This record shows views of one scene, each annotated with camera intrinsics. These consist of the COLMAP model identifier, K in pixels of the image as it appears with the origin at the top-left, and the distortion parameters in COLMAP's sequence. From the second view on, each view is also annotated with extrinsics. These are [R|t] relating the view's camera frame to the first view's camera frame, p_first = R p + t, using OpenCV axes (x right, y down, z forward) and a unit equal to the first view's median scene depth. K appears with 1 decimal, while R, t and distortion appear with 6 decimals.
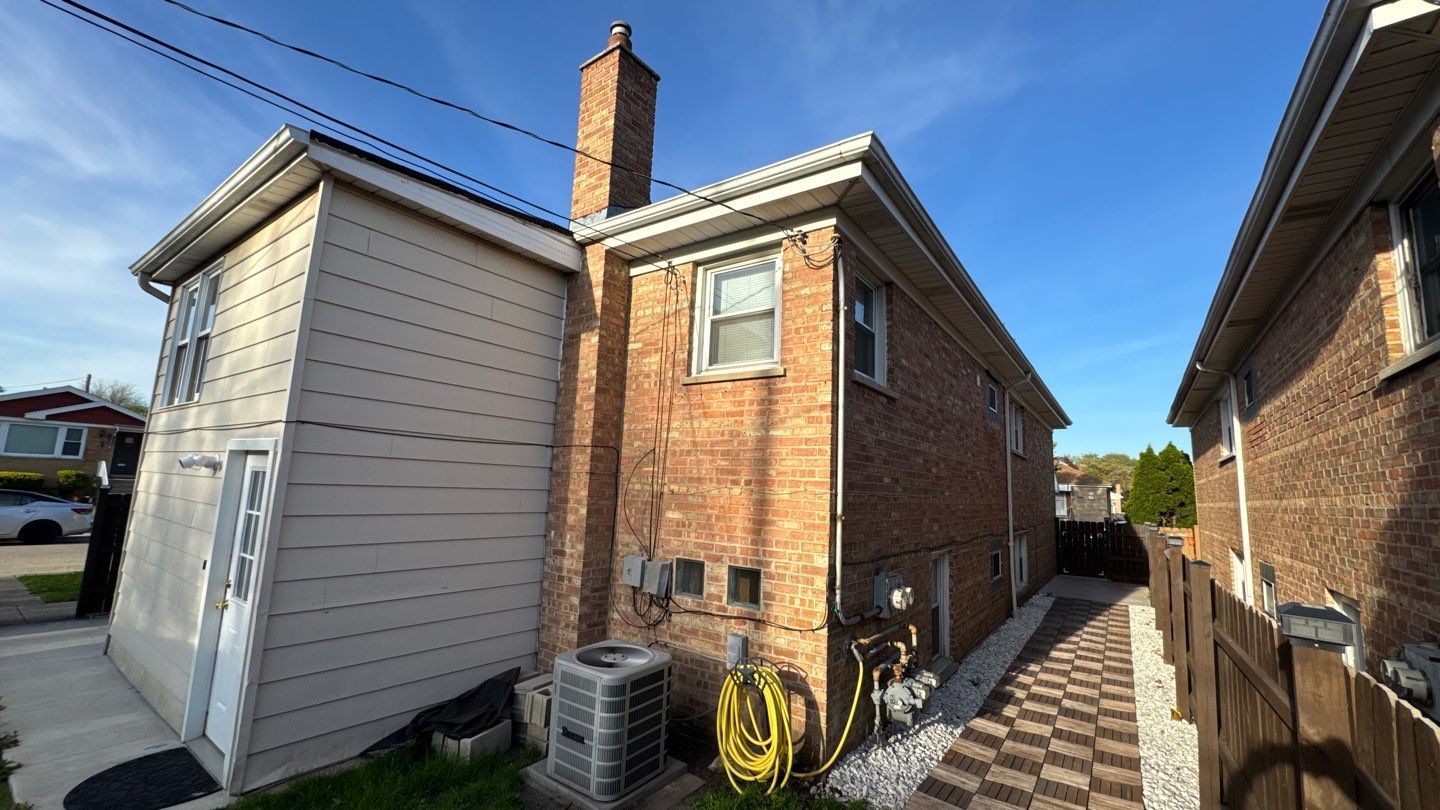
lens RADIAL K [[566.9, 0, 723.2], [0, 566.9, 403.5], [0, 0, 1]] dist [0.000720, 0.000085]
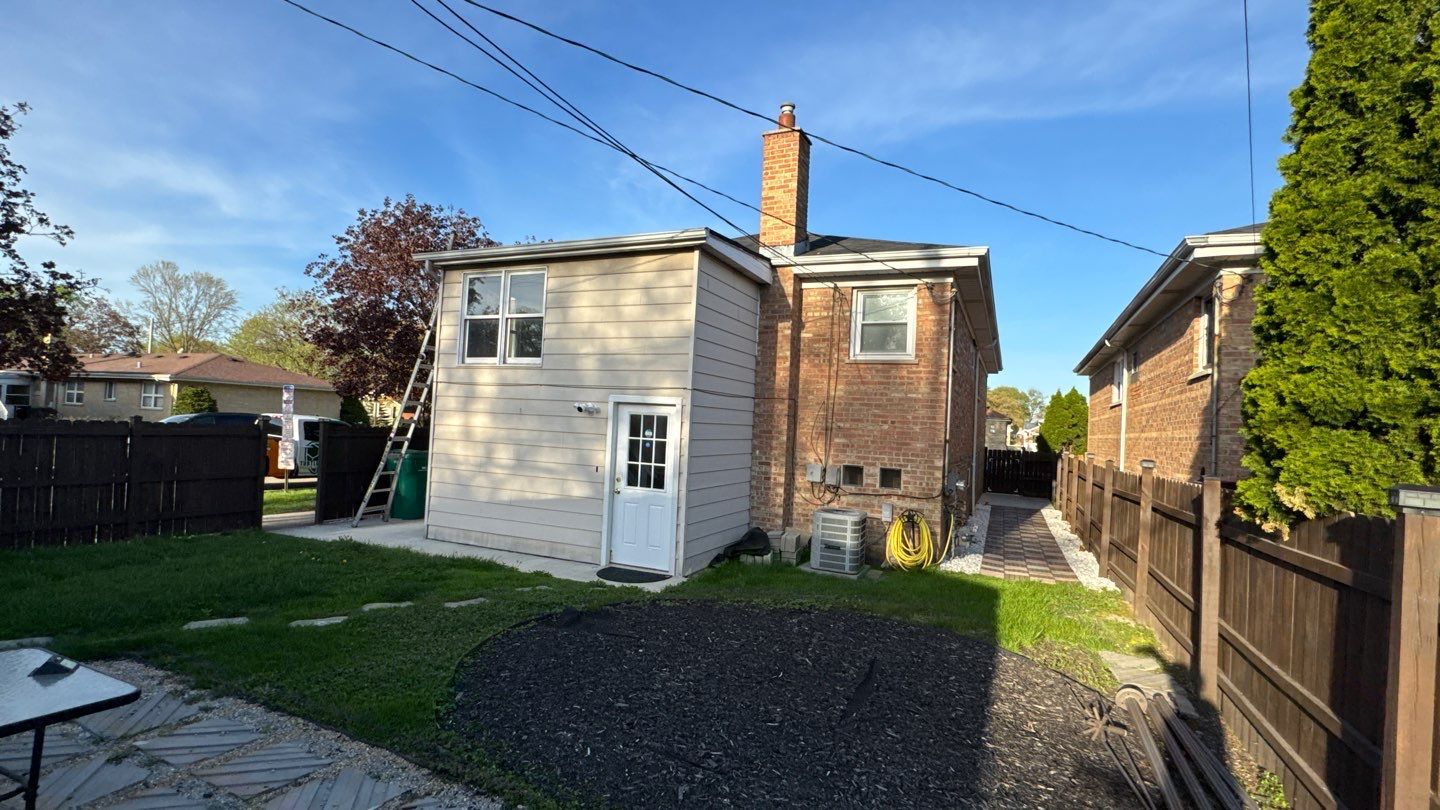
lens RADIAL K [[666.3, 0, 718.6], [0, 666.3, 402.0], [0, 0, 1]] dist [-0.002704, -0.000271]
pose [[0.979896, 0.012561, 0.199113, -0.796224], [-0.036996, 0.992147, 0.119477, -0.135400], [-0.196048, -0.124441, 0.972666, -0.809971]]
